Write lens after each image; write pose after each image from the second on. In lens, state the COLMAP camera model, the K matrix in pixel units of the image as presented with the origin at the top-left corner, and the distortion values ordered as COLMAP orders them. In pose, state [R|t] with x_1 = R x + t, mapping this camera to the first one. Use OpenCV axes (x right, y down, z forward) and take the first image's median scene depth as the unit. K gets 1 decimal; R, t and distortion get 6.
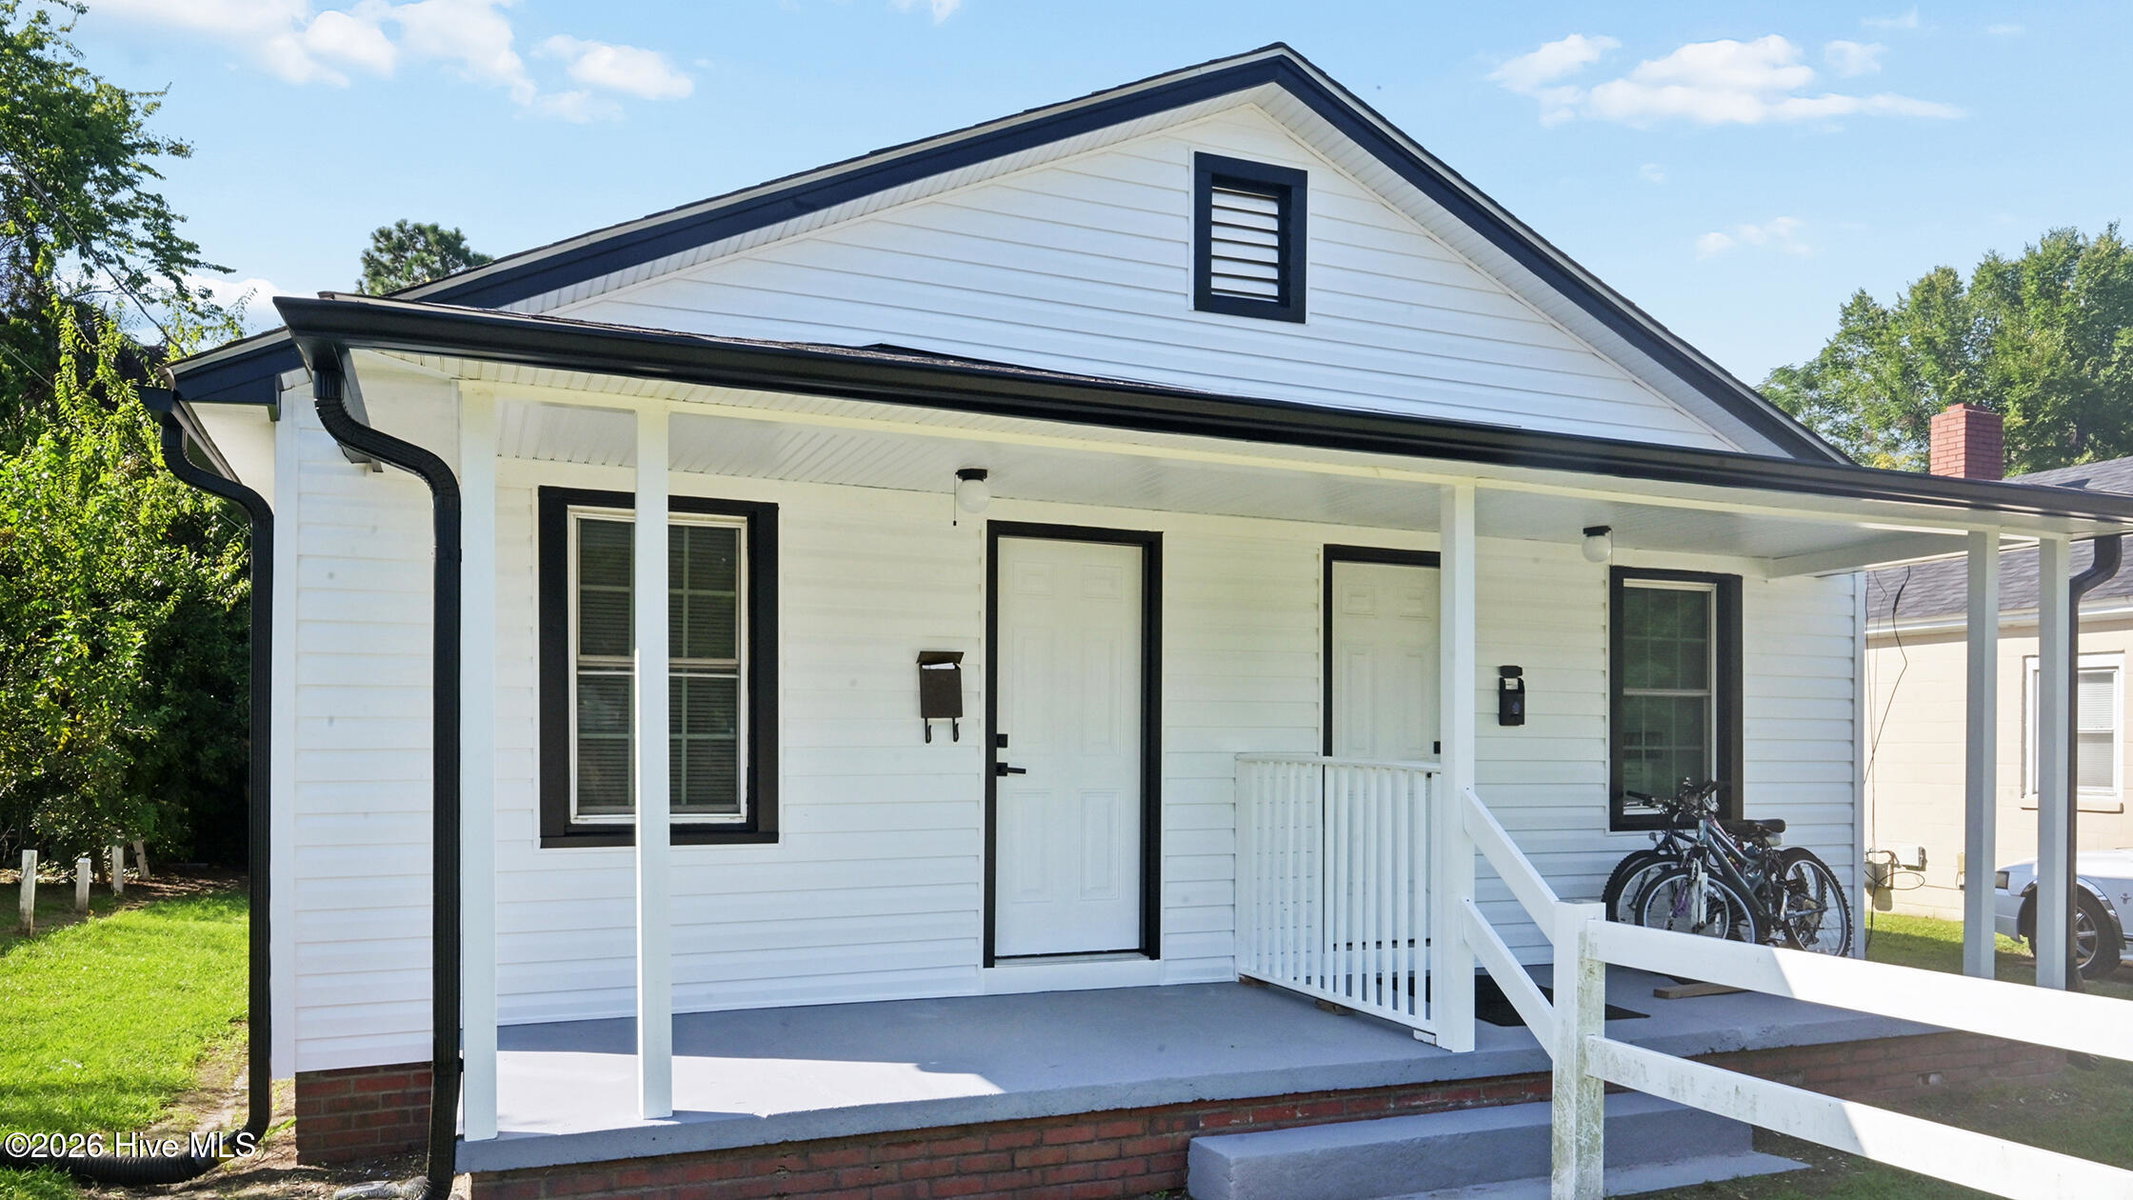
lens RADIAL K [[1426.5, 0, 1109.6], [0, 1426.5, 721.1], [0, 0, 1]] dist [-0.002213, -0.003224]
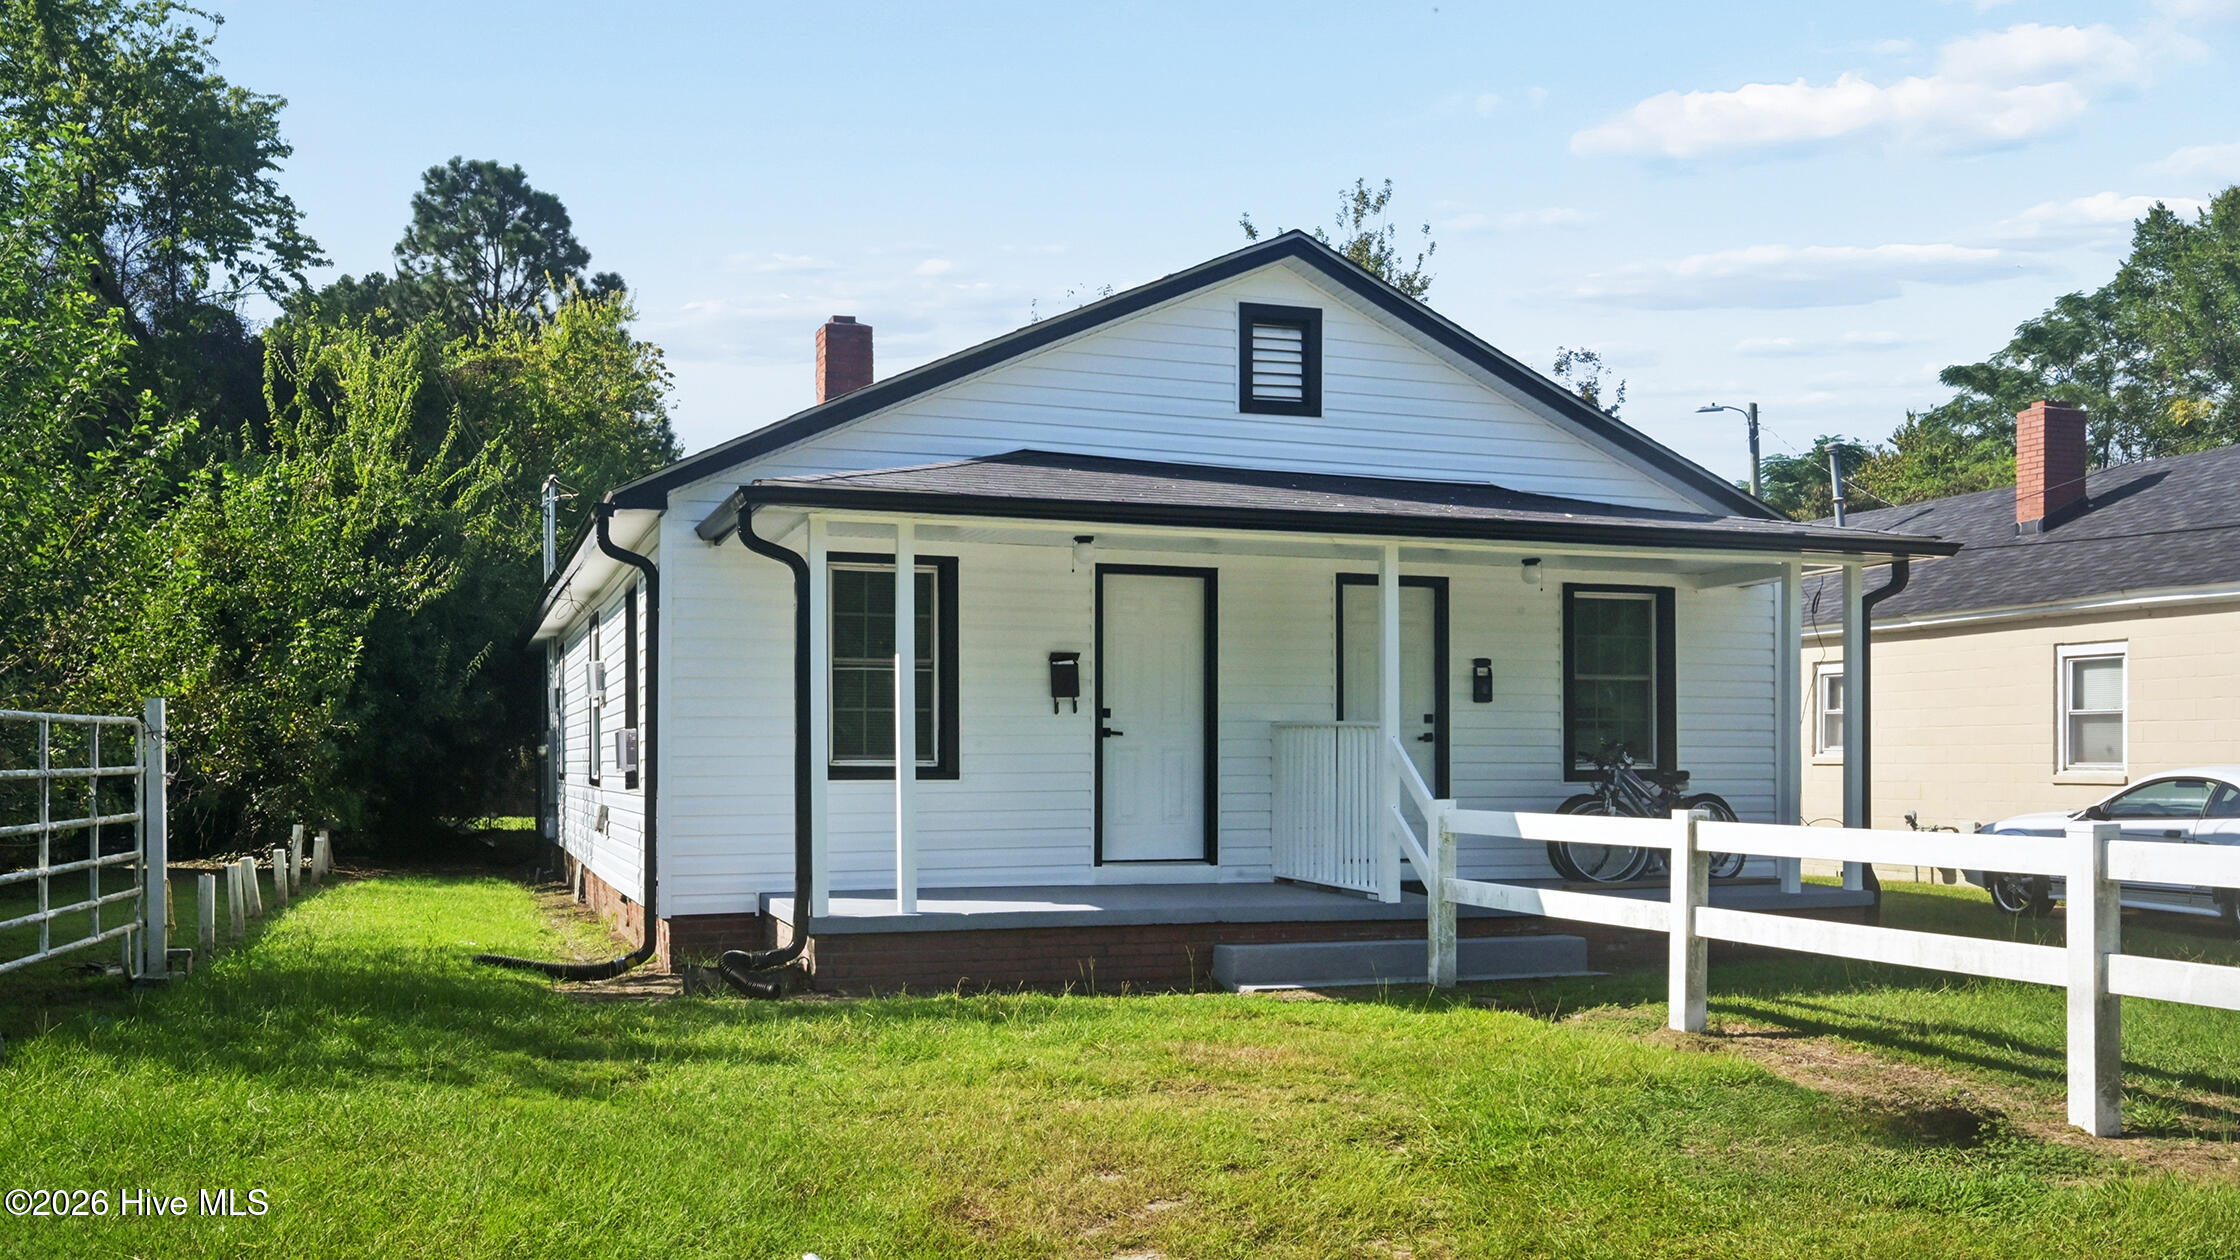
lens RADIAL K [[1956.2, 0, 1121.0], [0, 1956.2, 648.1], [0, 0, 1]] dist [0.021338, 0.003493]
pose [[0.995713, -0.009174, -0.092042, 0.111635], [0.005085, 0.998994, -0.044553, 0.032954], [0.092359, 0.043894, 0.994758, -0.893603]]
